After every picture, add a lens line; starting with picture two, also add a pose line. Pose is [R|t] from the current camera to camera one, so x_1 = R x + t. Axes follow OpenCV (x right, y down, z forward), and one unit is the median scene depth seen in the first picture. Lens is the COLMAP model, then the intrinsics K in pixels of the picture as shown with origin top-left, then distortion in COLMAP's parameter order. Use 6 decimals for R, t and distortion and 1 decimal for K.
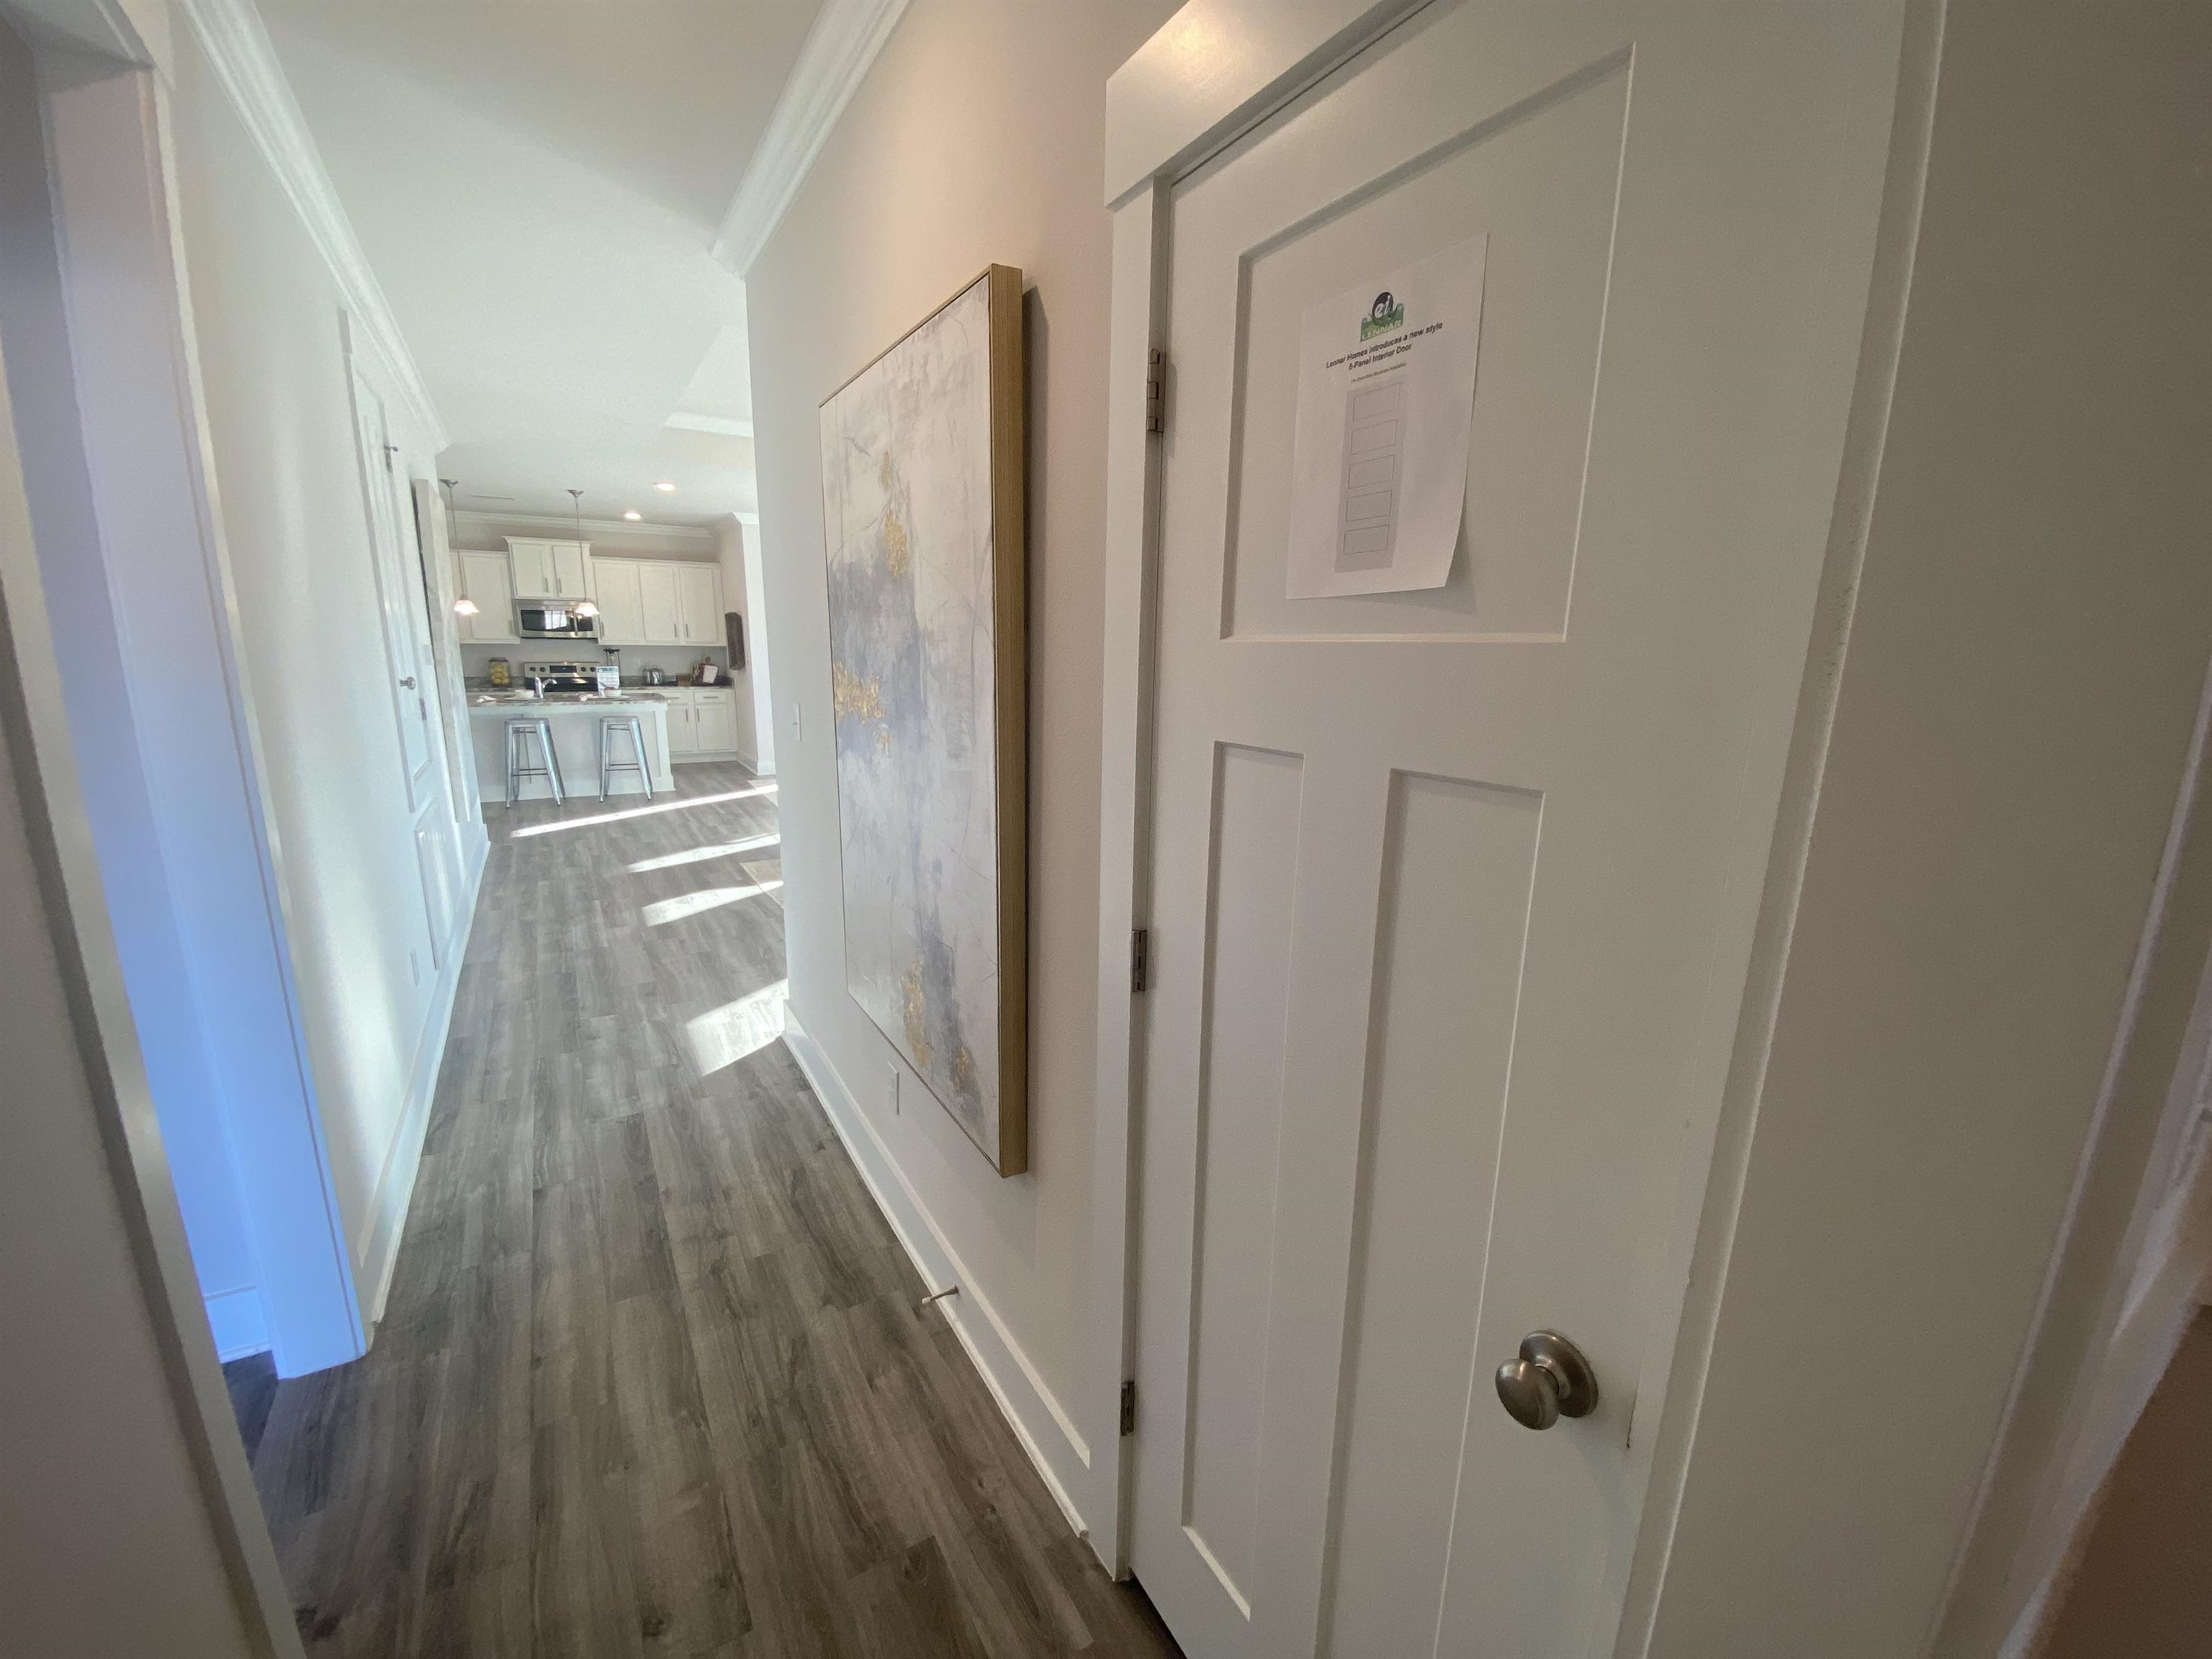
lens RADIAL K [[883.5, 0, 1080.2], [0, 883.5, 834.2], [0, 0, 1]] dist [0.028752, 0.000034]
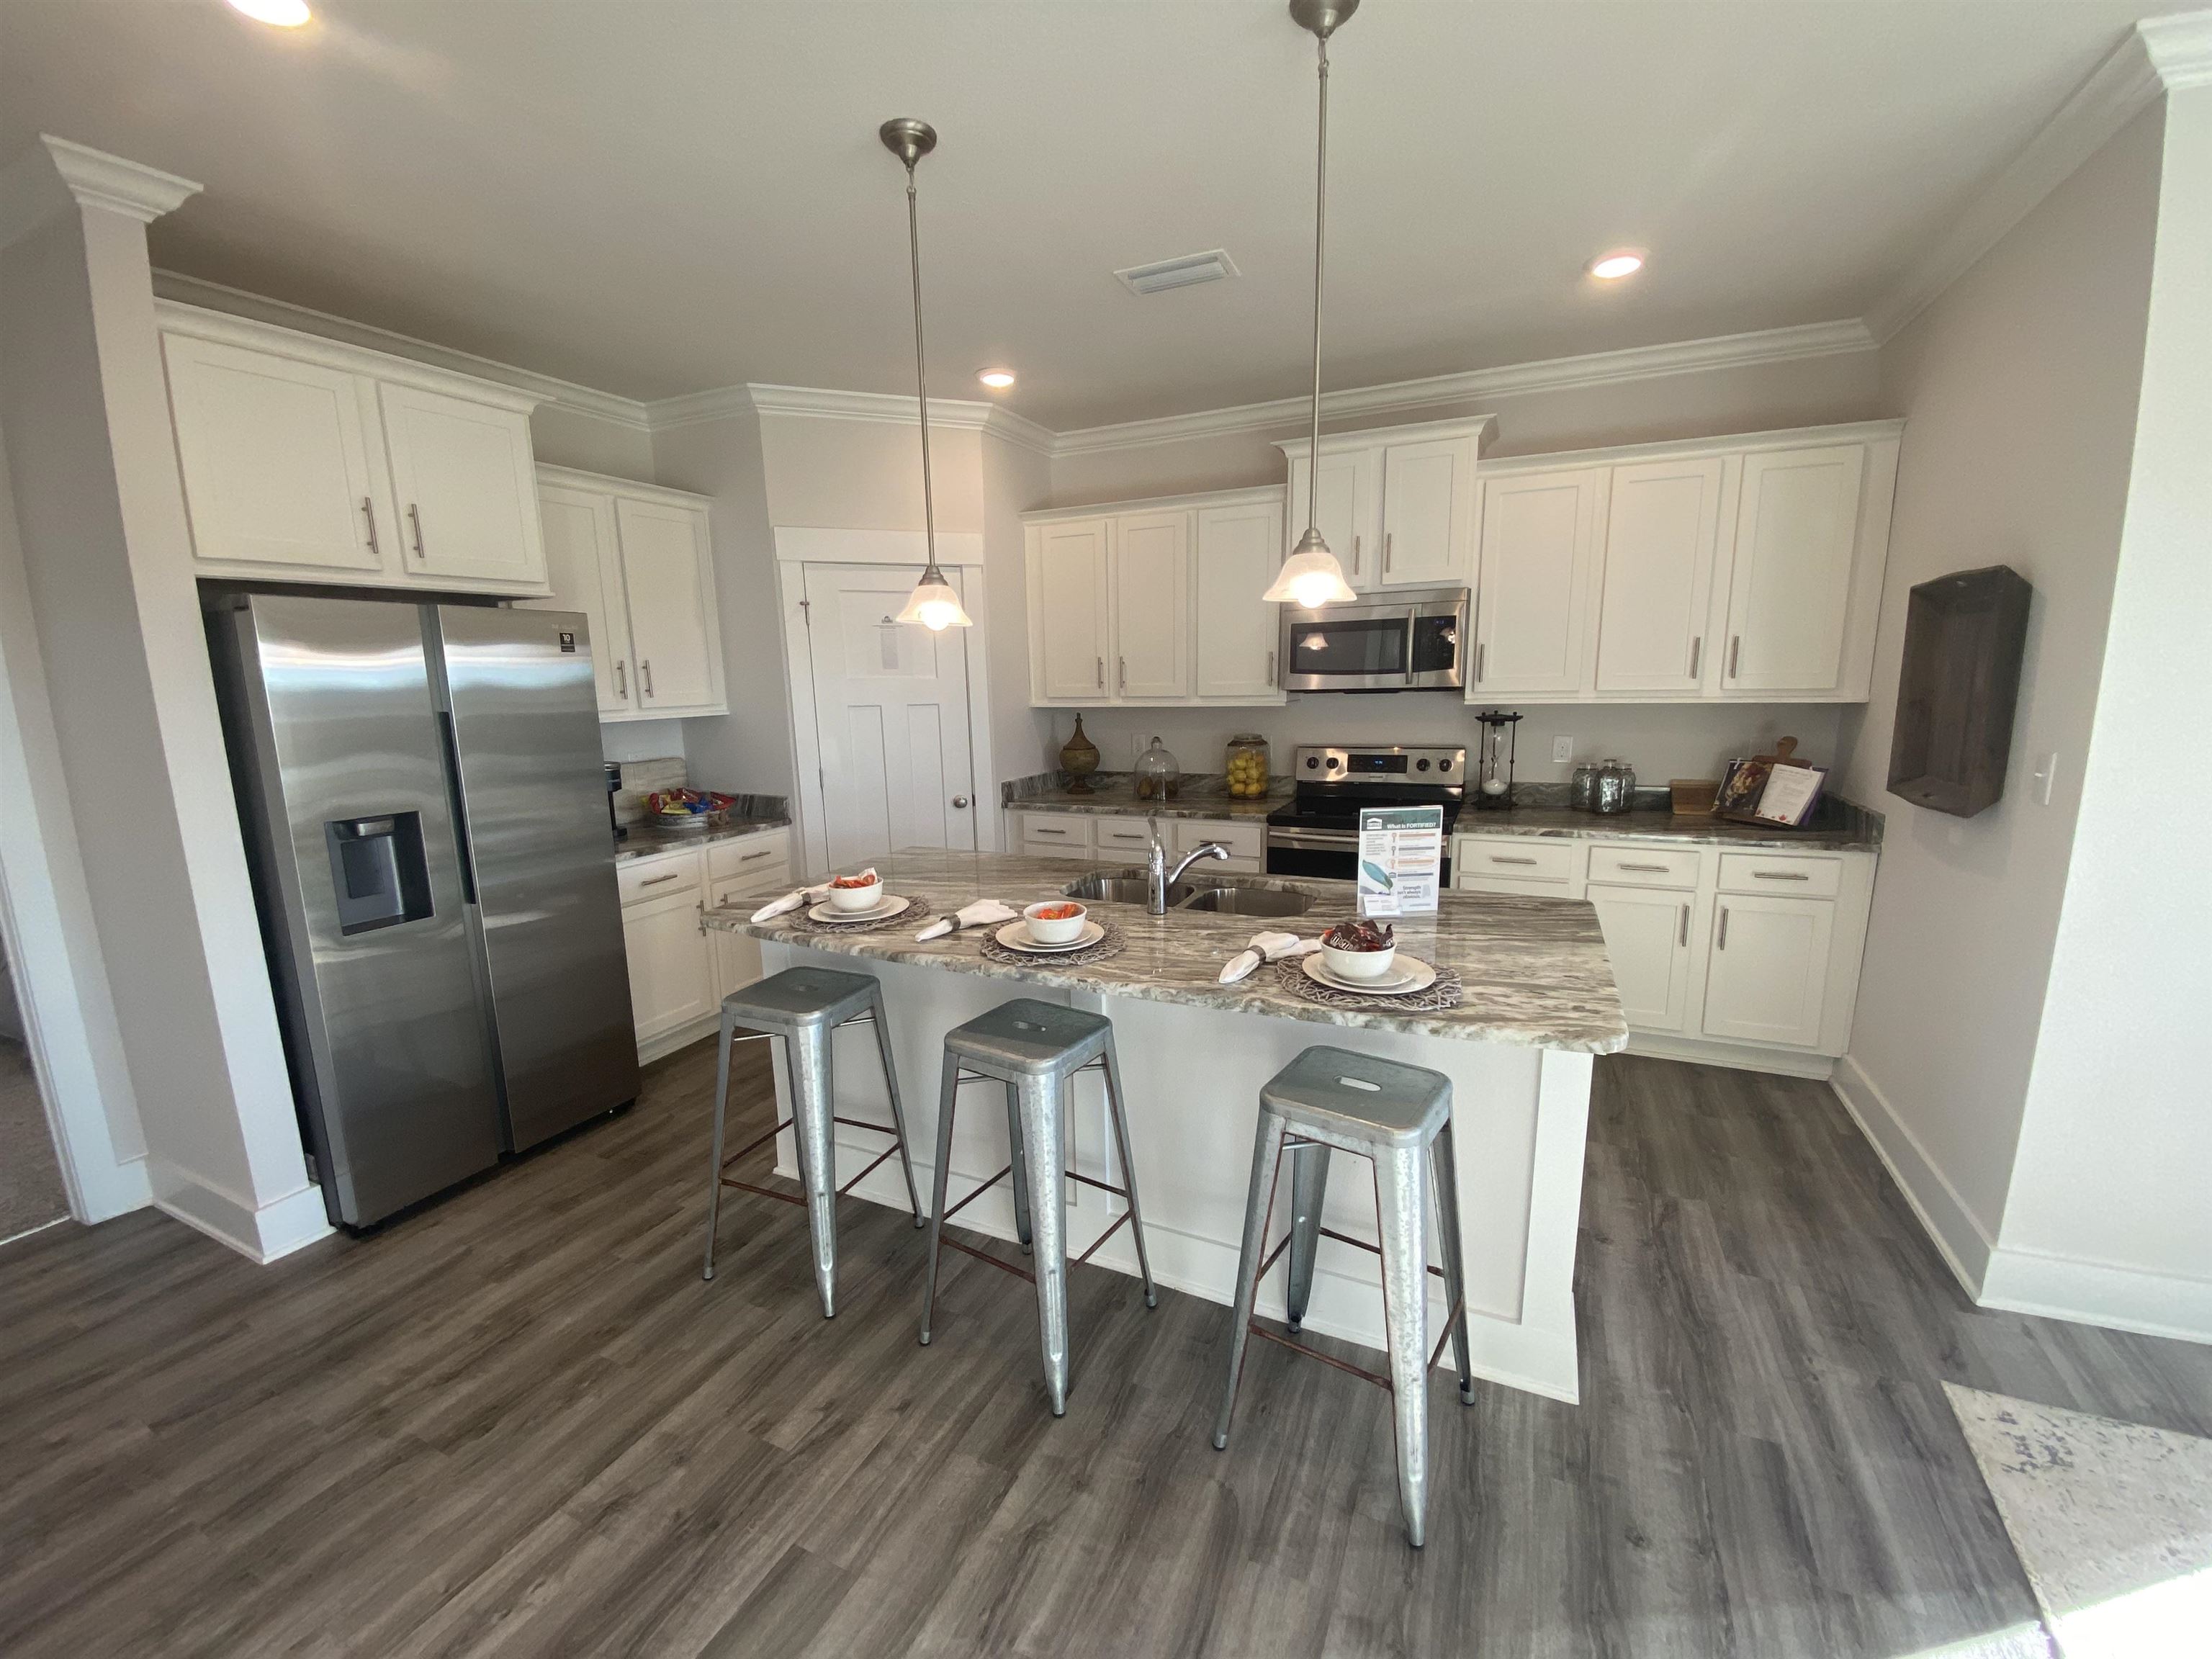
lens RADIAL K [[906.6, 0, 1106.0], [0, 906.6, 829.5], [0, 0, 1]] dist [0.021394, -0.031622]
pose [[0.566383, 0.120972, -0.815215, -0.316111], [-0.147814, 0.988039, 0.043922, -0.158501], [0.810778, 0.095623, 0.577490, 0.679287]]
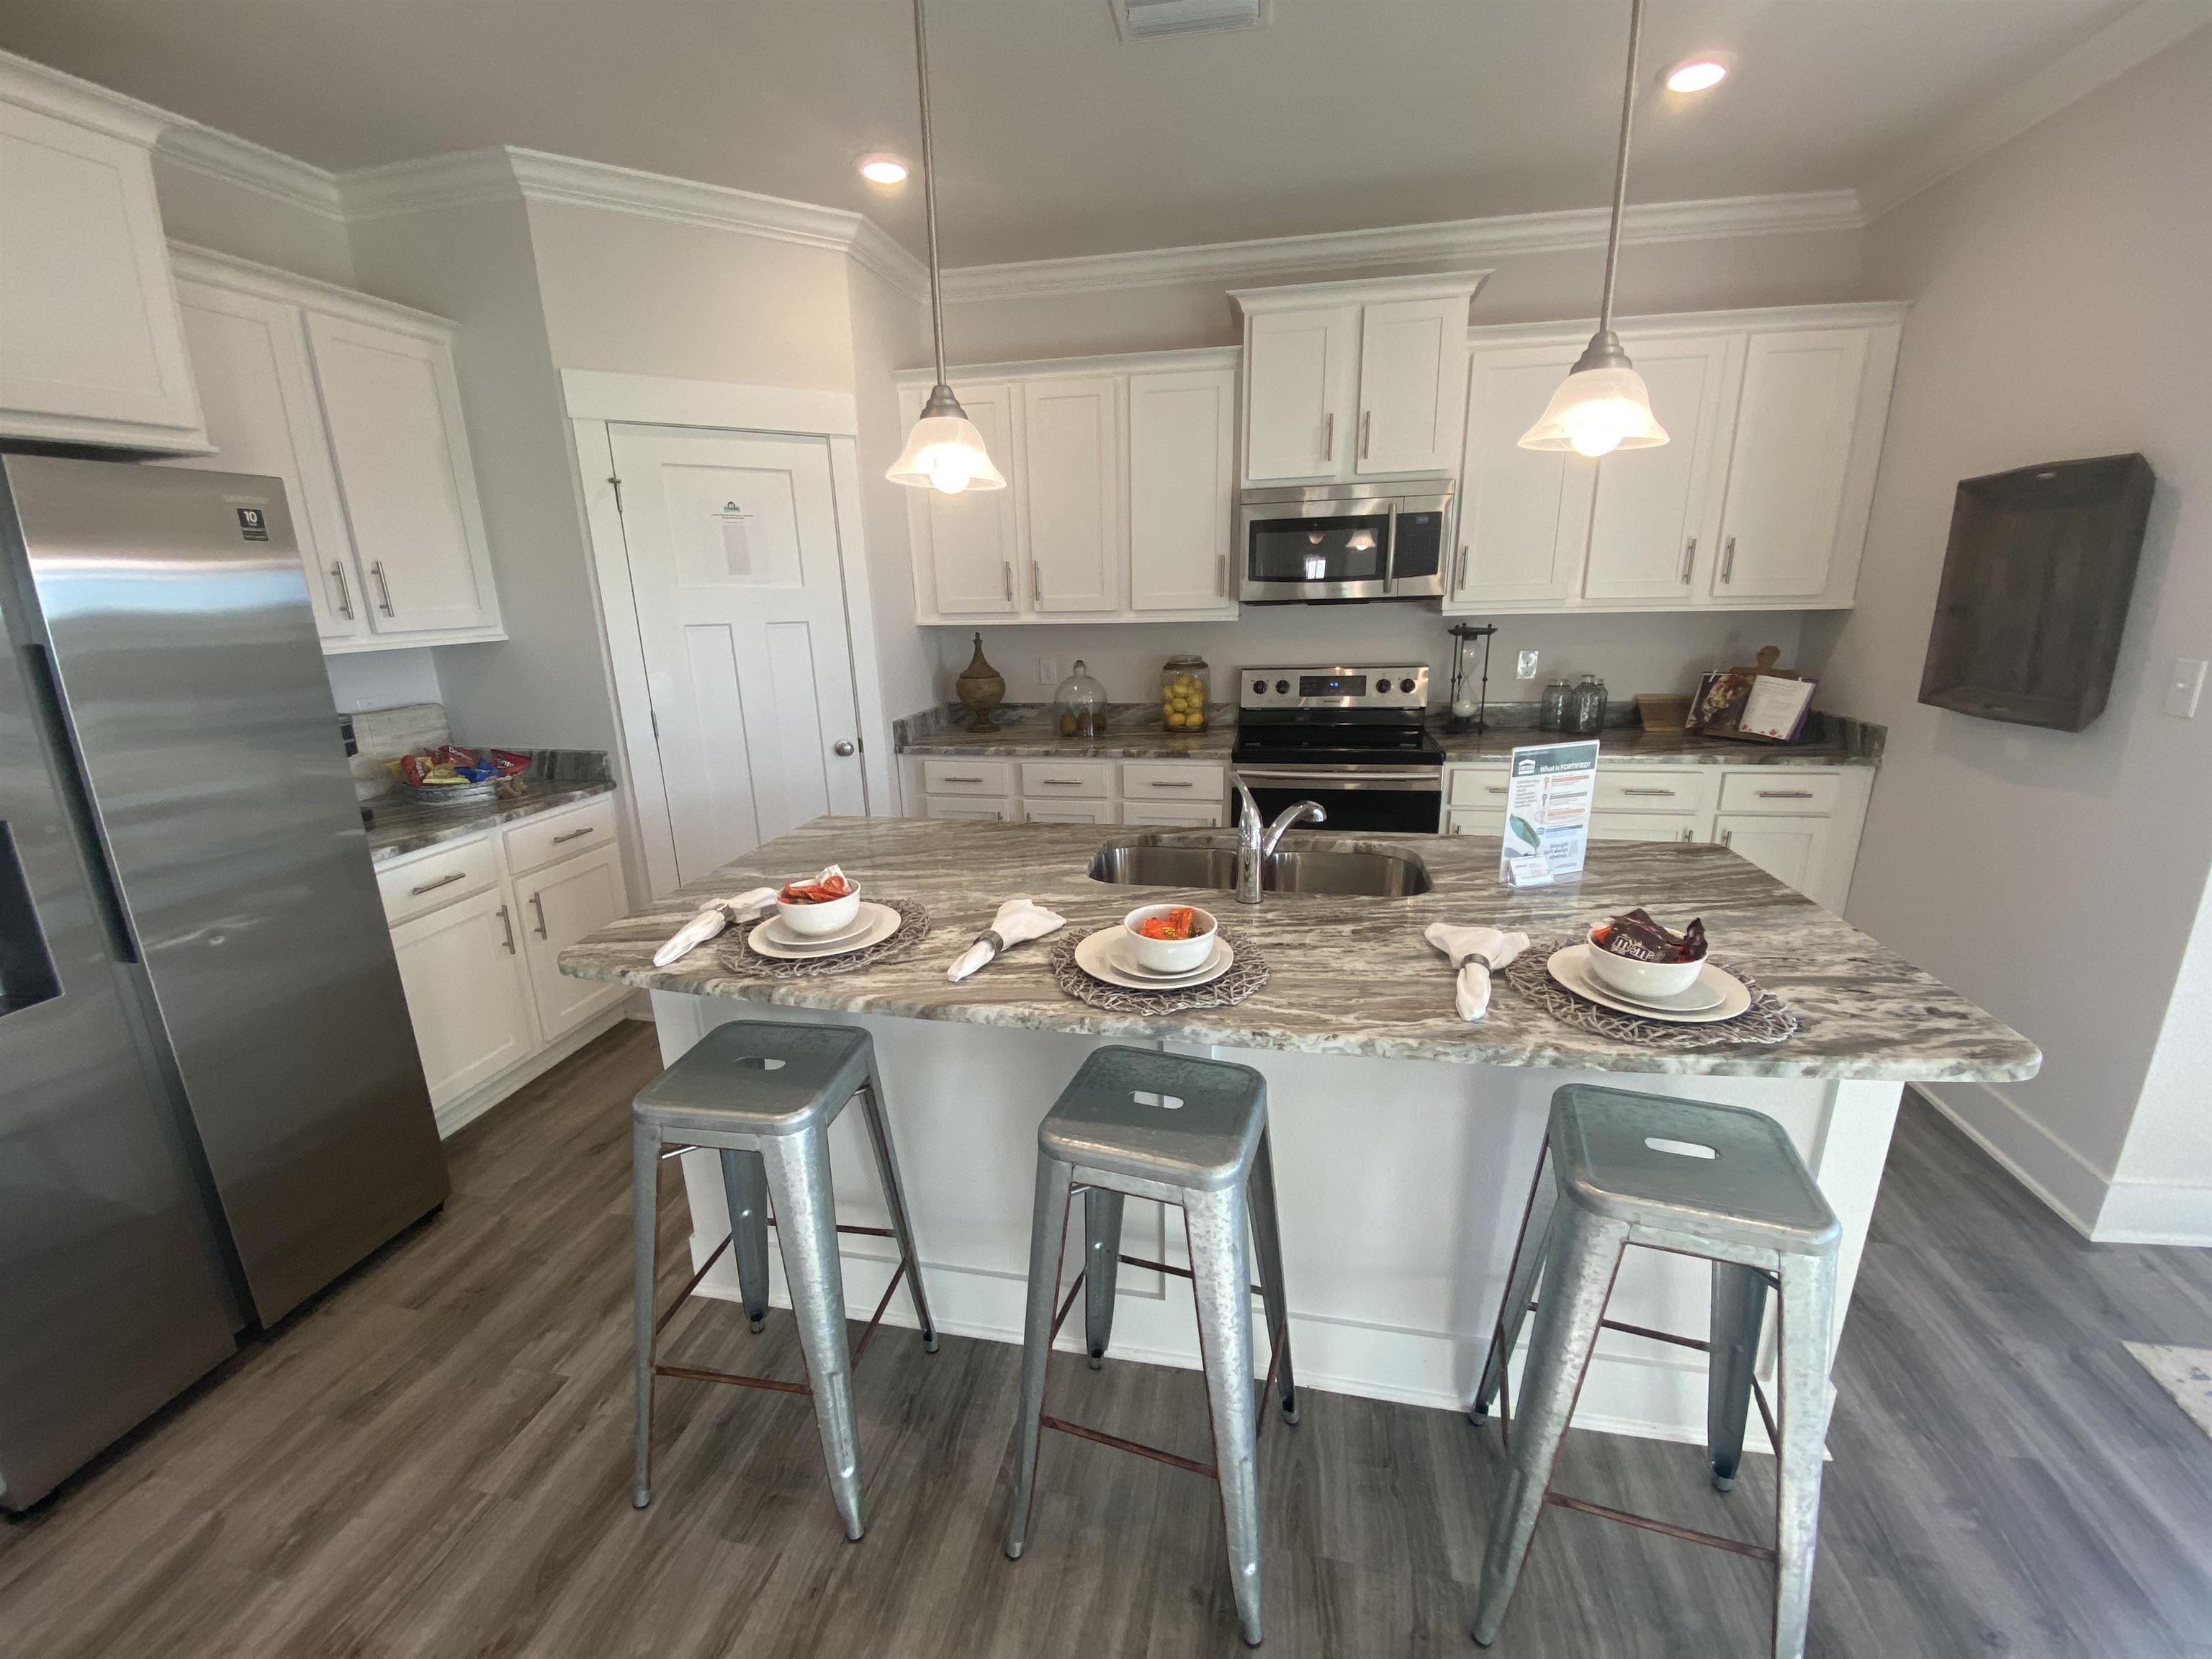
lens RADIAL K [[900.8, 0, 1101.9], [0, 900.8, 835.4], [0, 0, 1]] dist [0.014782, -0.021428]
pose [[0.743233, 0.151440, -0.651668, -0.410887], [-0.111030, 0.988457, 0.103076, -0.155646], [0.659755, -0.004255, 0.751468, 0.679816]]
